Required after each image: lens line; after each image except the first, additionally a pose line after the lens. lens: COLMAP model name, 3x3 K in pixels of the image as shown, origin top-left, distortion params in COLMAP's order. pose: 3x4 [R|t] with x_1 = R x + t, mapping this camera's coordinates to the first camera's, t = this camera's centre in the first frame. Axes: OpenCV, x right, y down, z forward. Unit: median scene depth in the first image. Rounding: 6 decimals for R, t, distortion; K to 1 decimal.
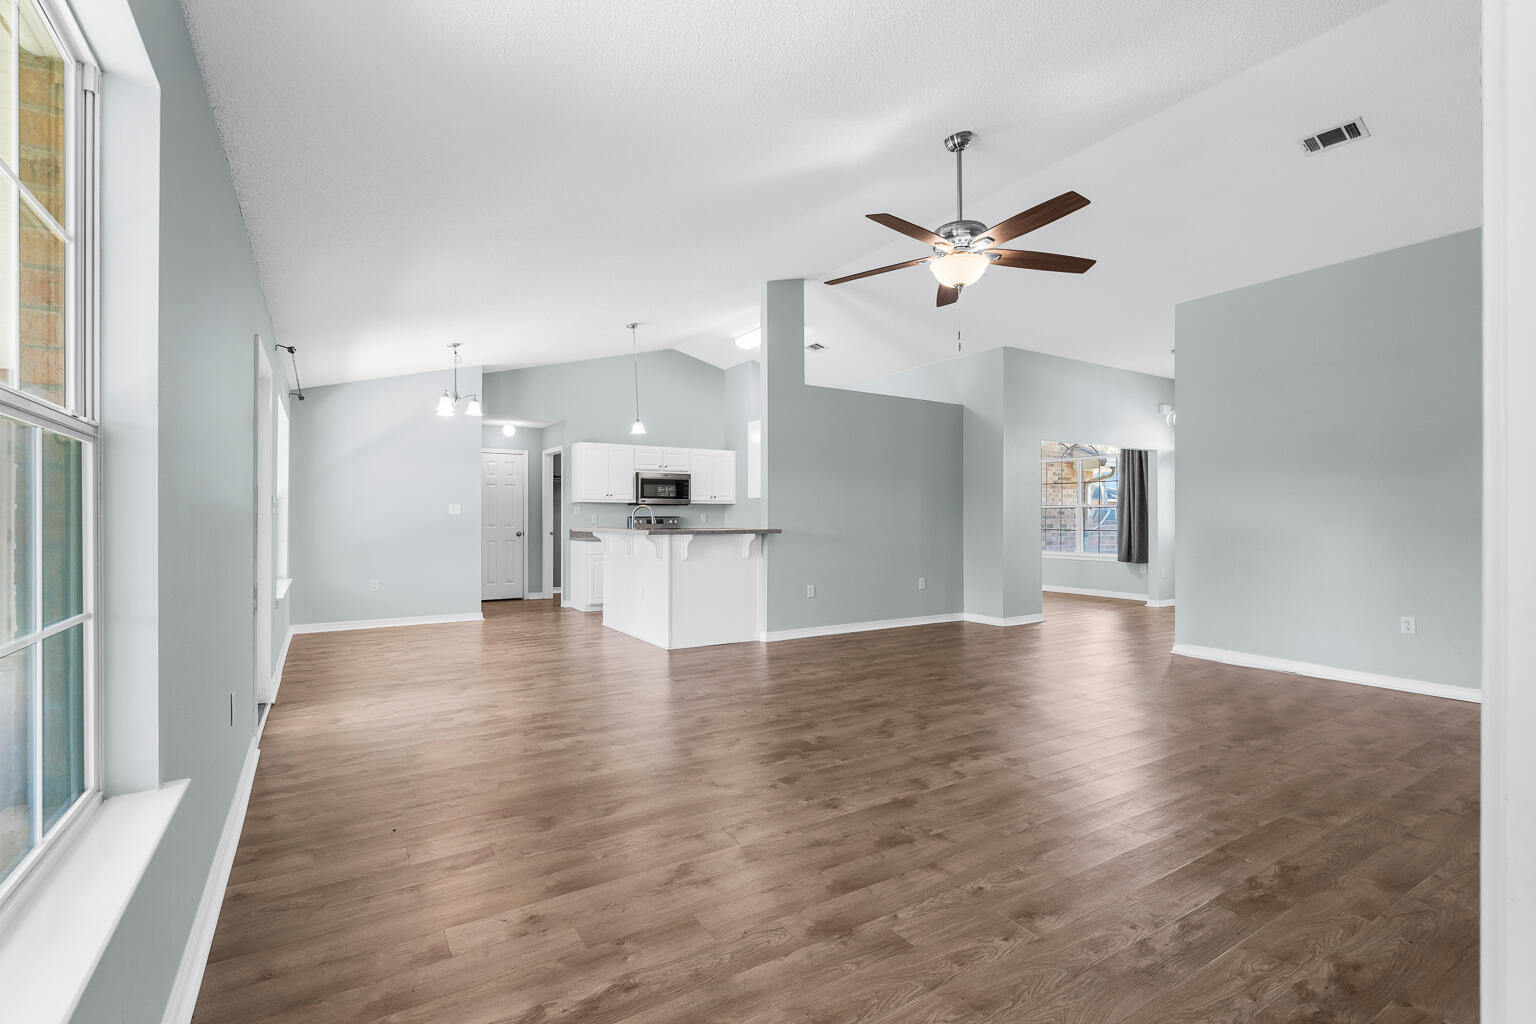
lens RADIAL K [[702.1, 0, 756.3], [0, 702.1, 512.2], [0, 0, 1]] dist [-0.003434, 0.001464]
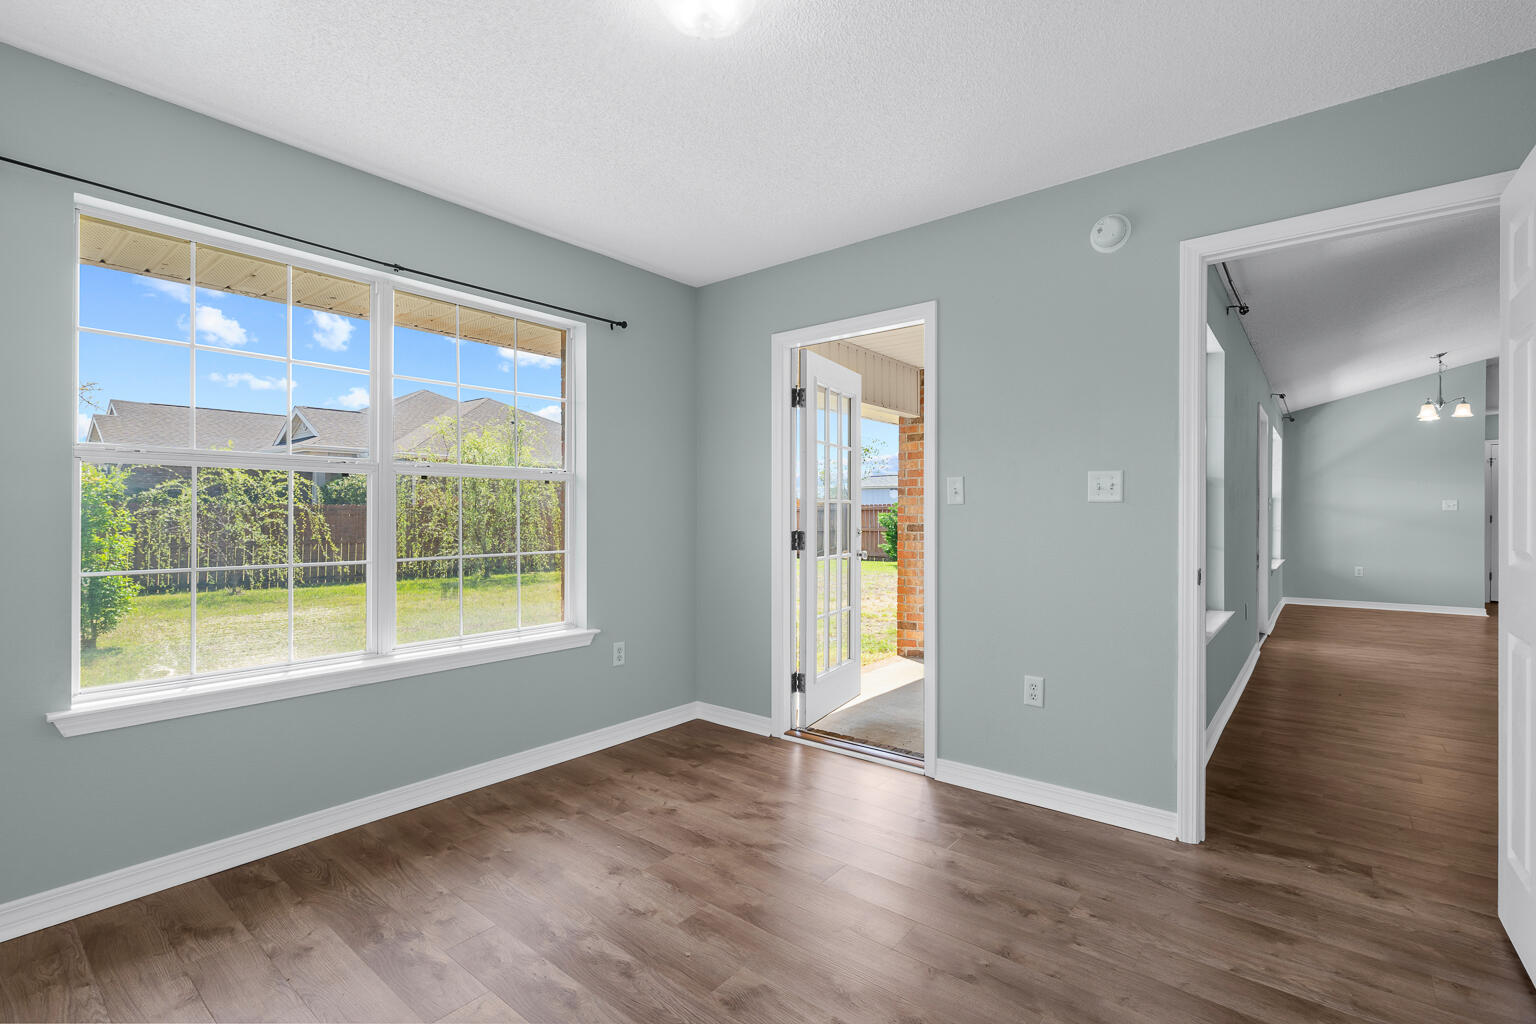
lens RADIAL K [[702.1, 0, 756.3], [0, 702.1, 512.2], [0, 0, 1]] dist [-0.003434, 0.001464]
pose [[0.328762, 0.003237, -0.944407, 0.409246], [0.001485, 0.999991, 0.003945, 0.000735], [0.944412, -0.002699, 0.328755, -0.591456]]
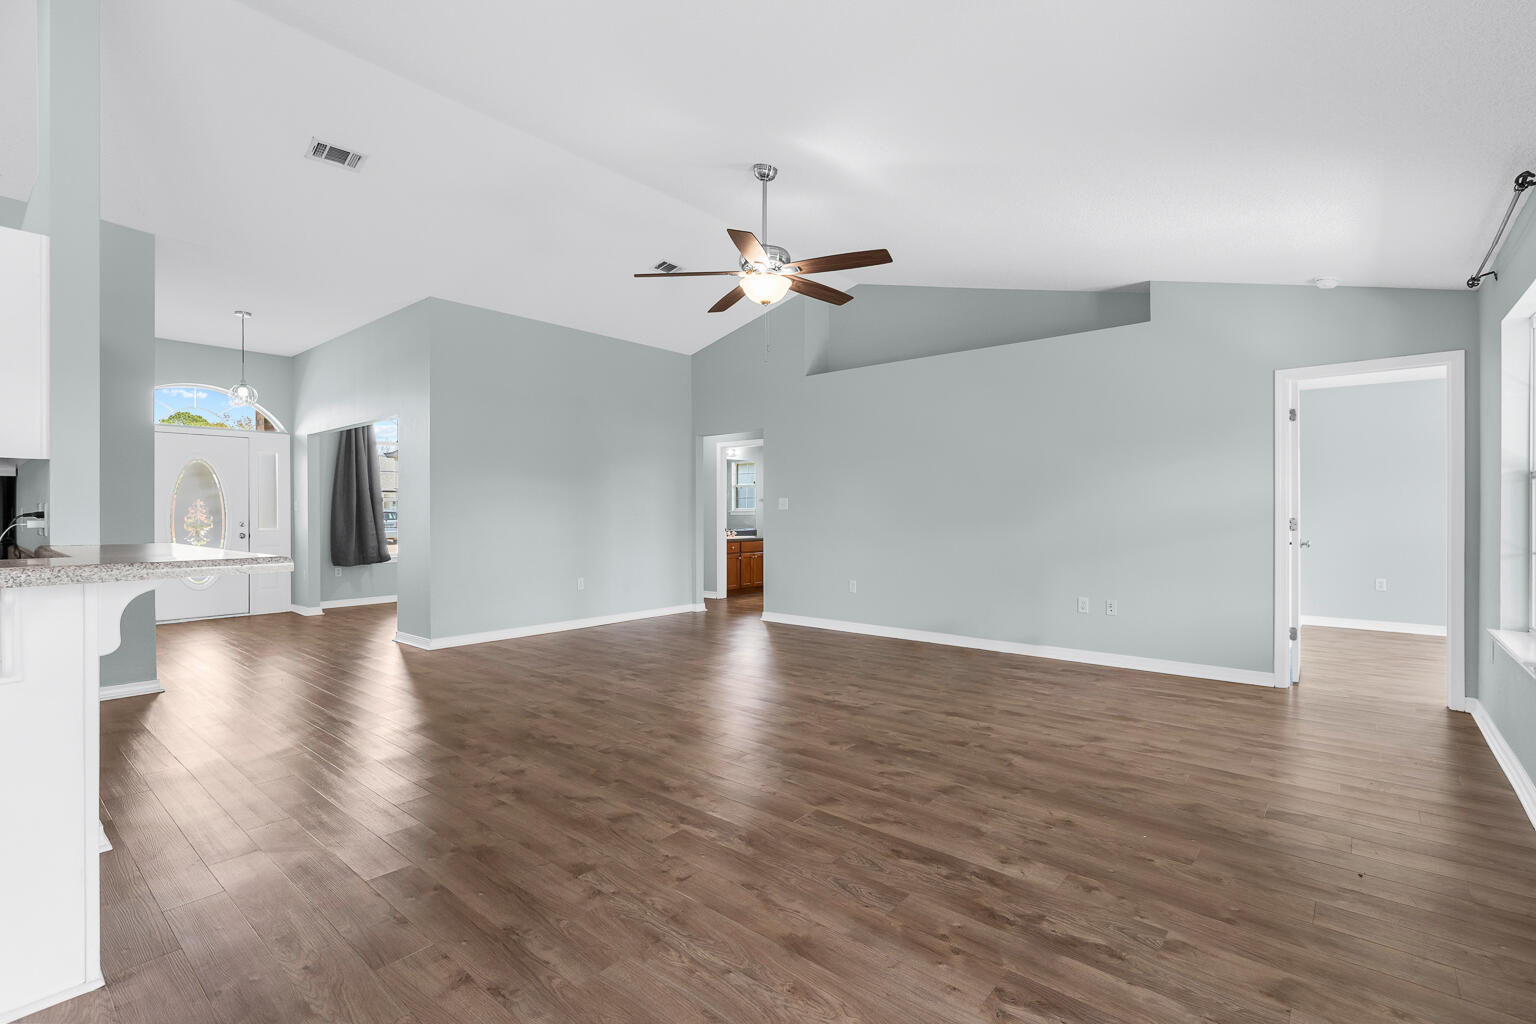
lens RADIAL K [[703.6, 0, 768.0], [0, 703.6, 512.0], [0, 0, 1]] dist [0.002148, 0.000780]
pose [[-0.315800, 0.001959, 0.948824, -0.743983], [-0.005625, 0.999976, -0.003936, 0.013090], [-0.948809, -0.006580, -0.315781, 1.320767]]
